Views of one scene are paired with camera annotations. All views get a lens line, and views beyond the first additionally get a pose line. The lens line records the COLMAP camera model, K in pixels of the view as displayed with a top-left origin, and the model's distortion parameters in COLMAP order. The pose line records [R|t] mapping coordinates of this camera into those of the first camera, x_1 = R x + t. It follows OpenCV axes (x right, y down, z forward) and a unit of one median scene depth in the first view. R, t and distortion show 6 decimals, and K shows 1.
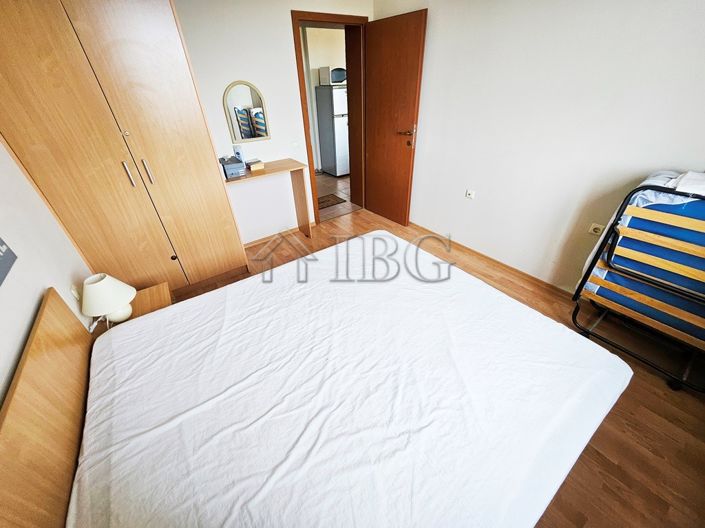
lens RADIAL K [[277.5, 0, 349.6], [0, 277.5, 261.7], [0, 0, 1]] dist [-0.006653, -0.000027]
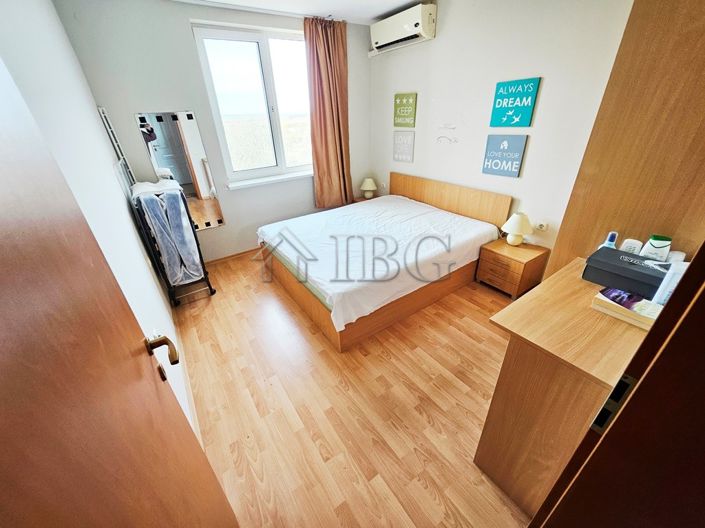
lens RADIAL K [[277.5, 0, 349.6], [0, 277.5, 261.7], [0, 0, 1]] dist [-0.006653, -0.000027]
pose [[-0.996351, 0.055334, 0.064986, 0.034903], [0.083538, 0.476058, 0.875437, -1.659973], [0.017504, 0.877672, -0.478943, 2.497441]]
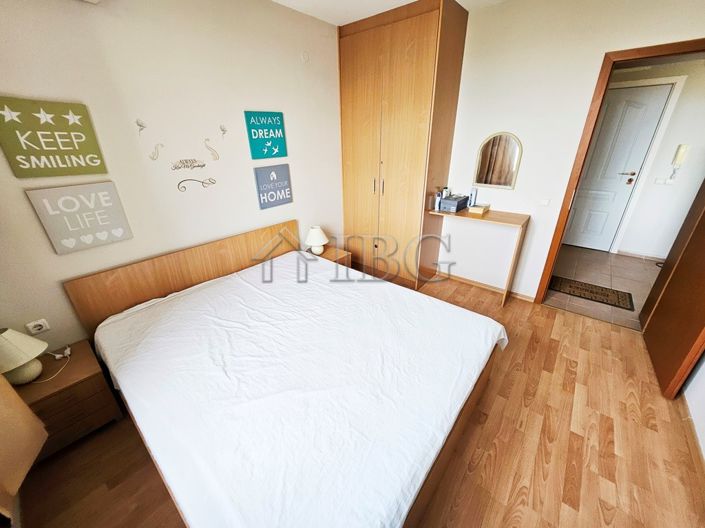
lens RADIAL K [[277.5, 0, 349.6], [0, 277.5, 261.7], [0, 0, 1]] dist [-0.006653, -0.000027]
pose [[0.242998, 0.423980, -0.872464, 1.139929], [-0.525923, 0.813338, 0.248768, -0.427313], [0.815081, 0.398399, 0.420620, 0.576455]]
